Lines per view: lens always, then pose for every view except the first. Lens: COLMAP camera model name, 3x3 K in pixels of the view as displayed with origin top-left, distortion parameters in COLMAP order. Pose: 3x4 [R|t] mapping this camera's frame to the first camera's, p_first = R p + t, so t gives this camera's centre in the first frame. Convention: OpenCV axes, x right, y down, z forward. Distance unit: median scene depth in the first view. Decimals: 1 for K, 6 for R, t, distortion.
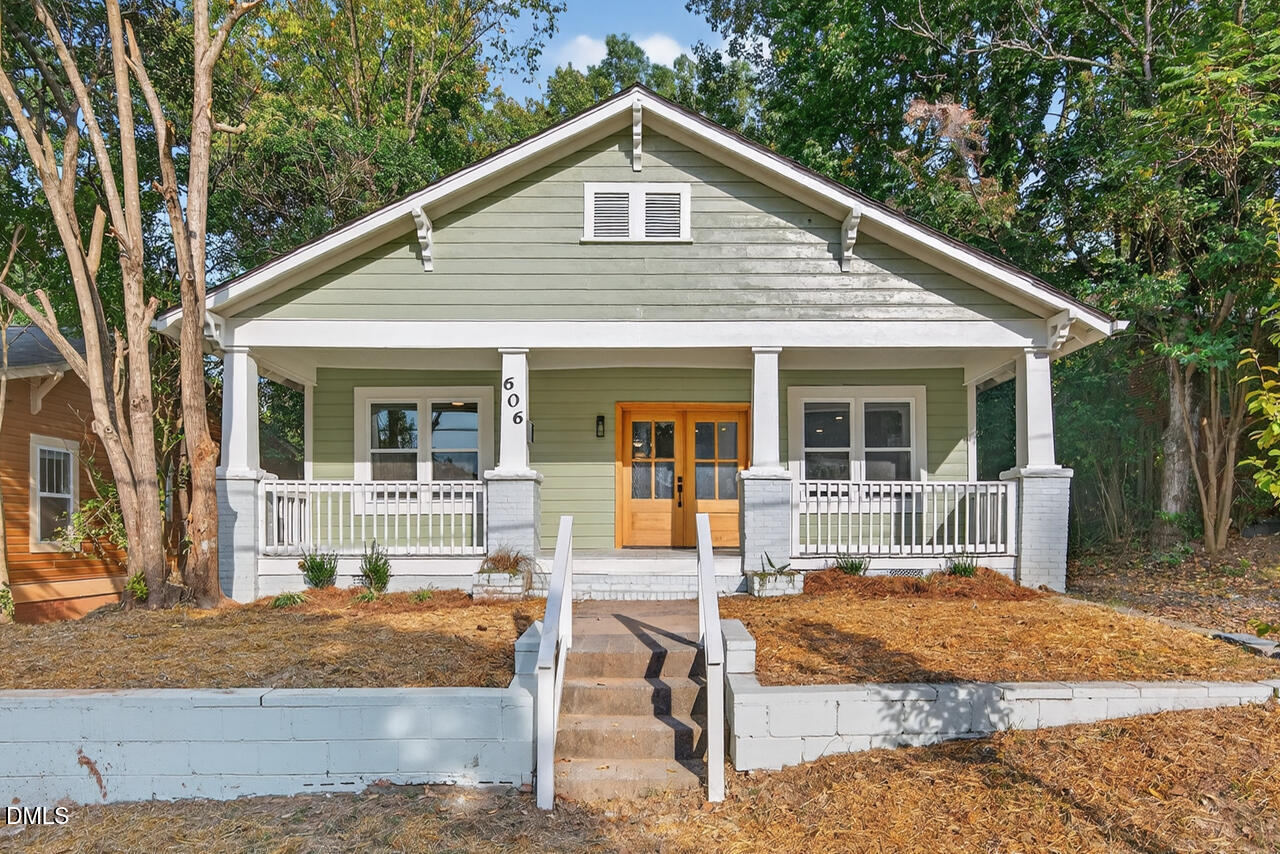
lens RADIAL K [[784.7, 0, 648.2], [0, 784.7, 538.3], [0, 0, 1]] dist [0.001262, 0.001397]
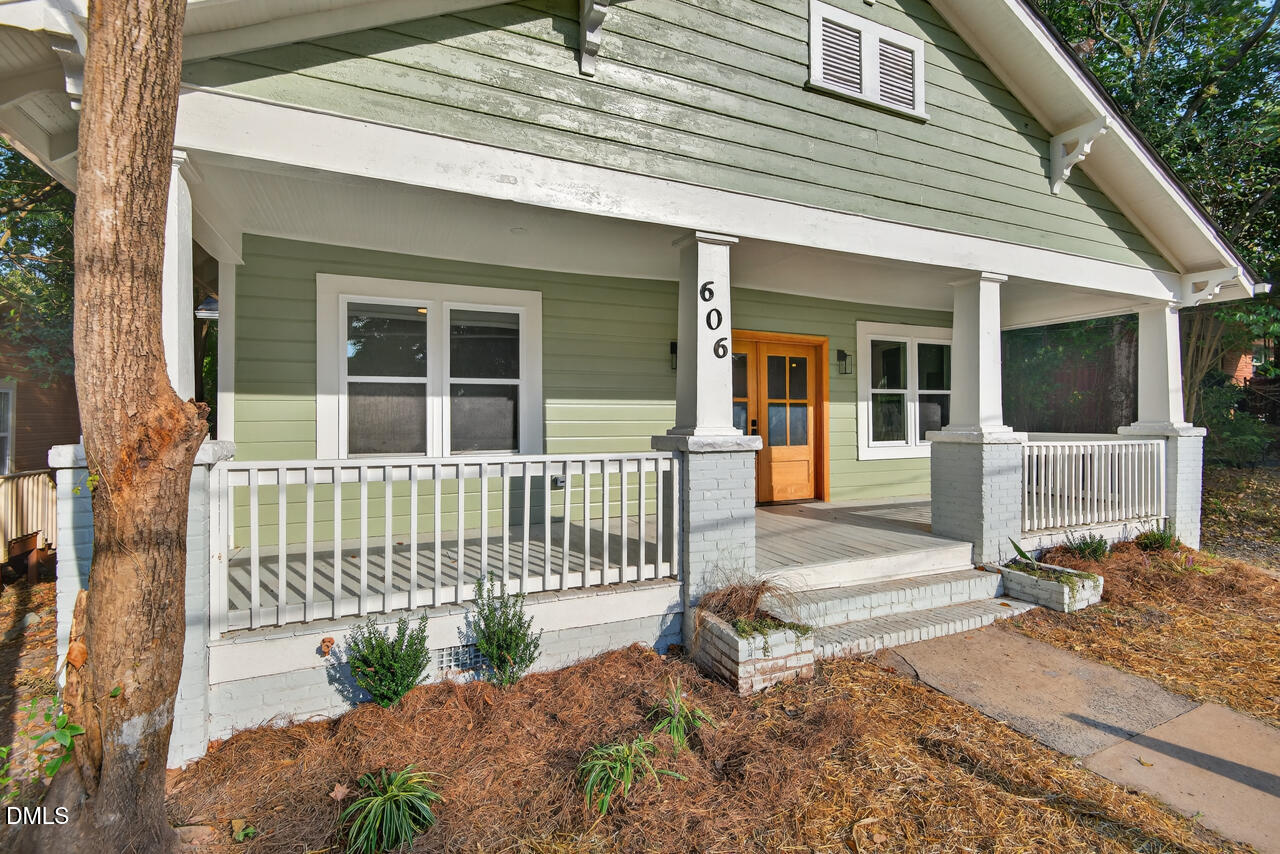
lens RADIAL K [[584.5, 0, 645.0], [0, 584.5, 421.3], [0, 0, 1]] dist [0.005676, -0.002238]
pose [[0.918271, 0.000911, 0.395951, -0.402264], [0.000539, 0.999994, -0.003553, -0.094504], [-0.395951, 0.003476, 0.918265, 0.601792]]
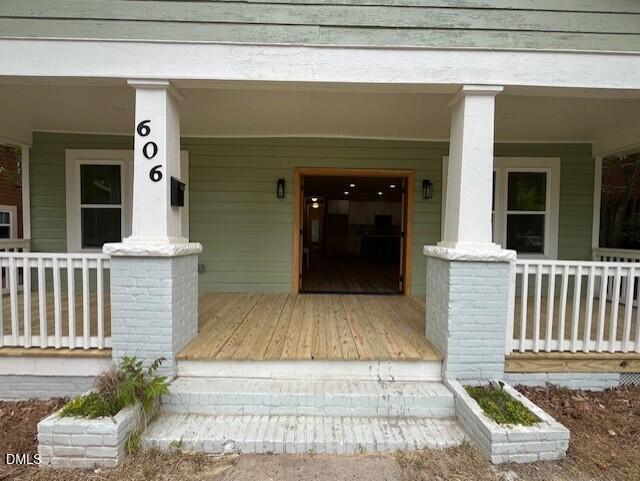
lens RADIAL K [[296.7, 0, 319.0], [0, 296.7, 244.3], [0, 0, 1]] dist [0.005367, 0.000412]
pose [[0.999840, 0.017865, 0.000656, -0.005435], [-0.017877, 0.999087, 0.038810, -0.098511], [0.000038, -0.038816, 0.999246, 0.706320]]
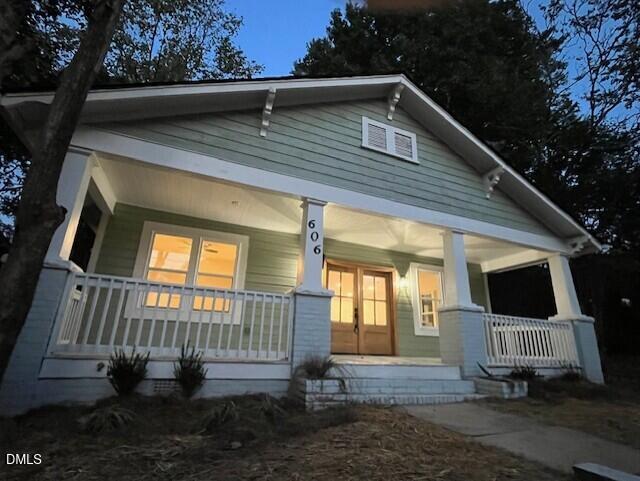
lens RADIAL K [[319.7, 0, 321.4], [0, 319.7, 241.4], [0, 0, 1]] dist [0.004732, 0.000519]
pose [[0.927773, 0.147574, 0.342723, -0.346356], [-0.037037, 0.950355, -0.308955, -0.000244], [-0.371303, 0.273947, 0.887179, 0.515327]]
